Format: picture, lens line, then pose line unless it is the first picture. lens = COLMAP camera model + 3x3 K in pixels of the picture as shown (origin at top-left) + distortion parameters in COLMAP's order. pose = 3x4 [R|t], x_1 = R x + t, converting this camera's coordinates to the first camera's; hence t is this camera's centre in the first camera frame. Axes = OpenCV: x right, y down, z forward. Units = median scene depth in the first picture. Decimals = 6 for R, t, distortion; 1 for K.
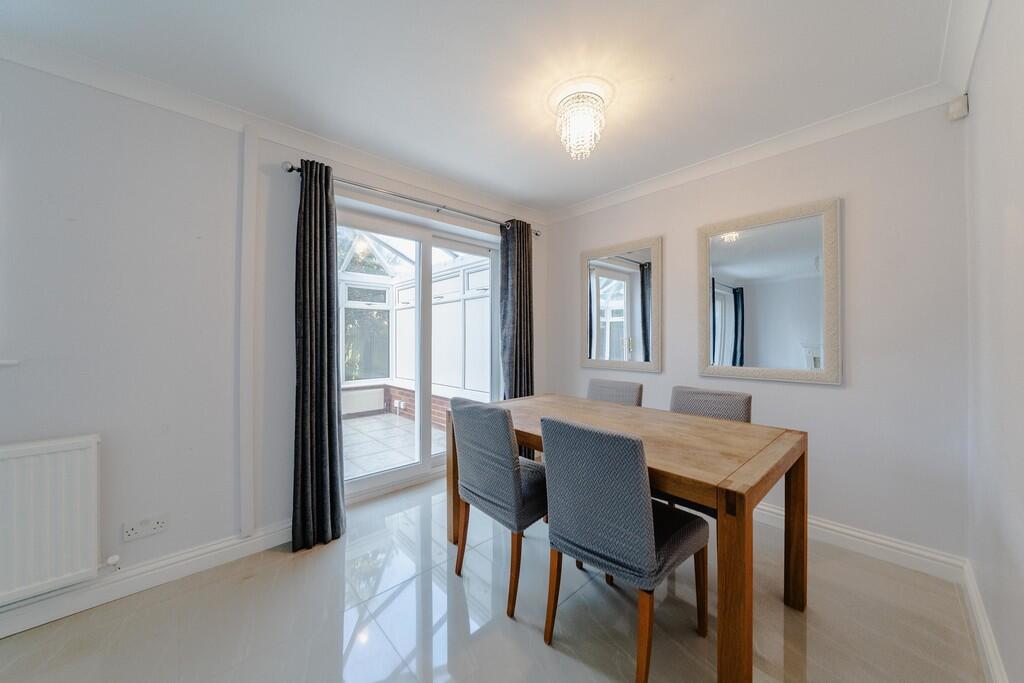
lens RADIAL K [[355.1, 0, 511.0], [0, 355.1, 336.9], [0, 0, 1]] dist [0.000158, -0.000018]
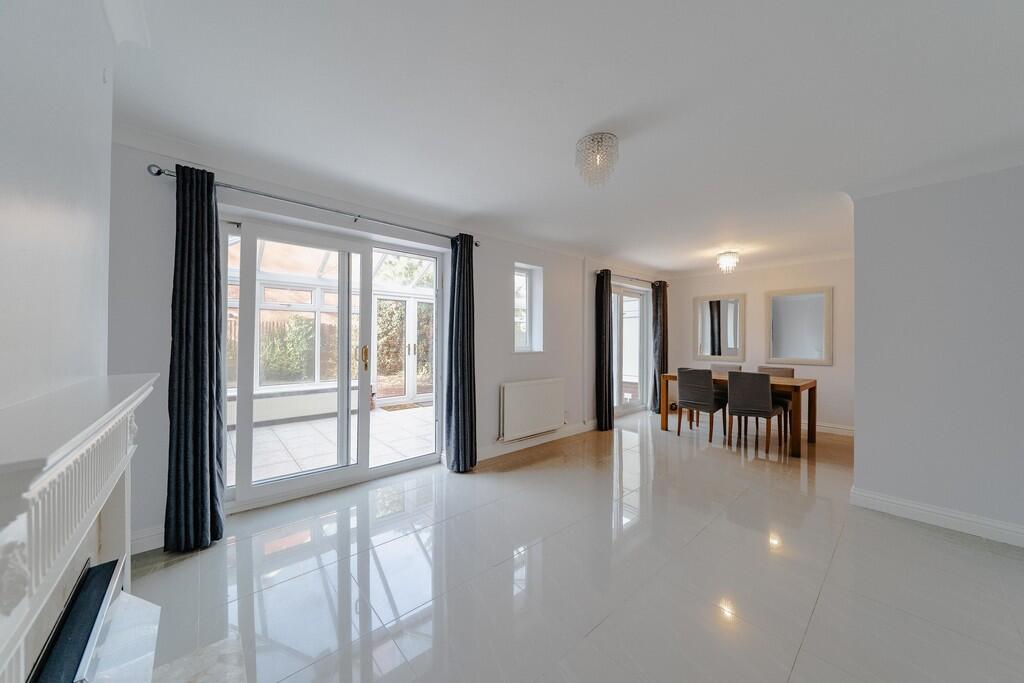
lens RADIAL K [[346.6, 0, 508.7], [0, 346.6, 345.8], [0, 0, 1]] dist [-0.000001, -0.000016]
pose [[0.999545, 0.009479, -0.028623, -0.782876], [-0.008829, 0.999702, 0.022772, -0.020677], [0.028830, -0.022509, 0.999331, -0.917605]]
